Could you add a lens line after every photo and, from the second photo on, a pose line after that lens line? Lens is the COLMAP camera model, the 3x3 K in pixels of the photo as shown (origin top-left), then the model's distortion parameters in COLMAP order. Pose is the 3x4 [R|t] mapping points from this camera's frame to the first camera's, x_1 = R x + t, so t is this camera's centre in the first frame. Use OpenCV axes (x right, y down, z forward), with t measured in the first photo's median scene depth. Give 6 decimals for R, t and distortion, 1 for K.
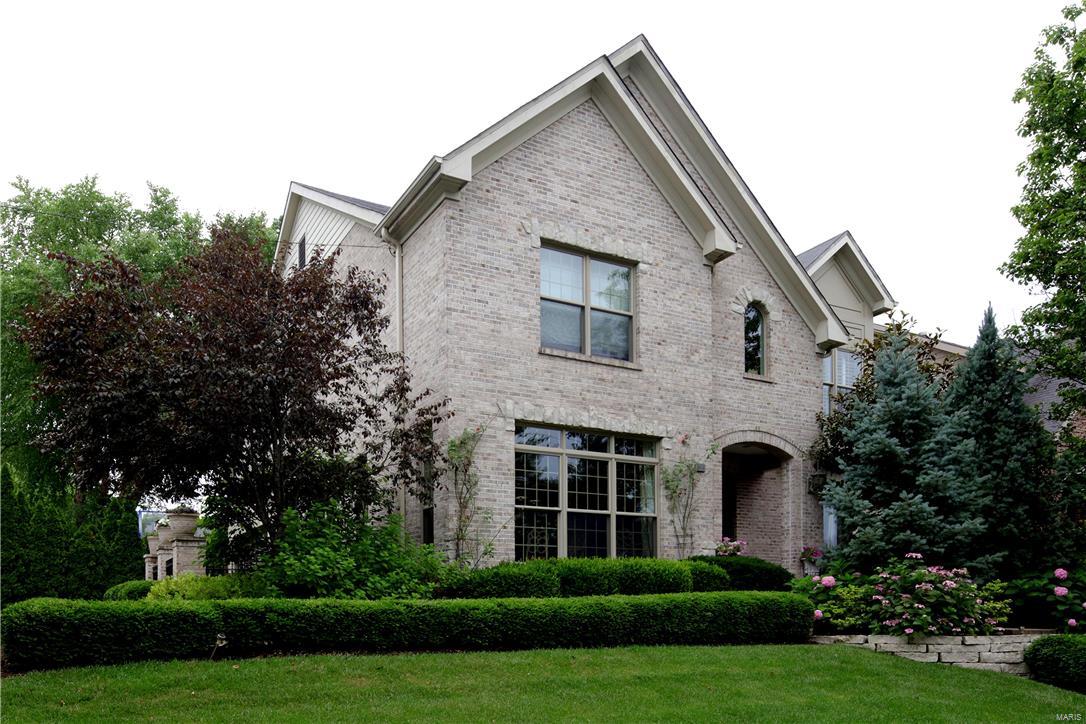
lens RADIAL K [[521.9, 0, 539.9], [0, 521.9, 360.9], [0, 0, 1]] dist [0.000061, -0.000175]
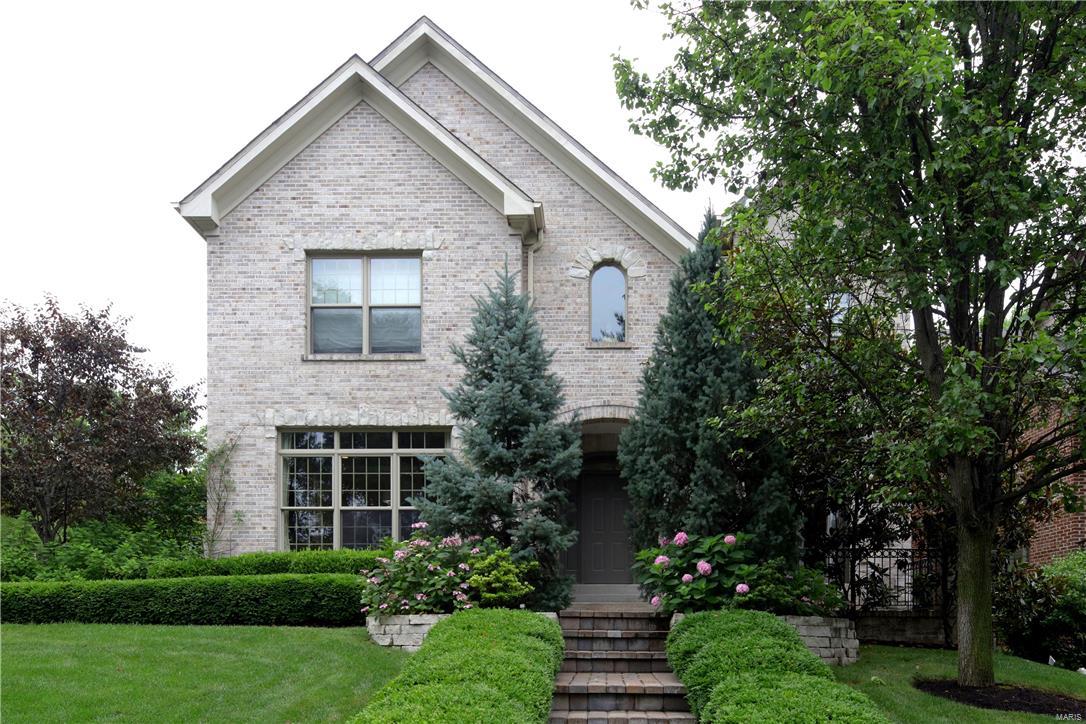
lens RADIAL K [[525.0, 0, 524.4], [0, 525.0, 380.7], [0, 0, 1]] dist [-0.000805, -0.000331]
pose [[0.933573, -0.153023, -0.324076, 0.704610], [0.155100, 0.987705, -0.019576, 0.107752], [0.323087, -0.031988, 0.945829, 0.145102]]
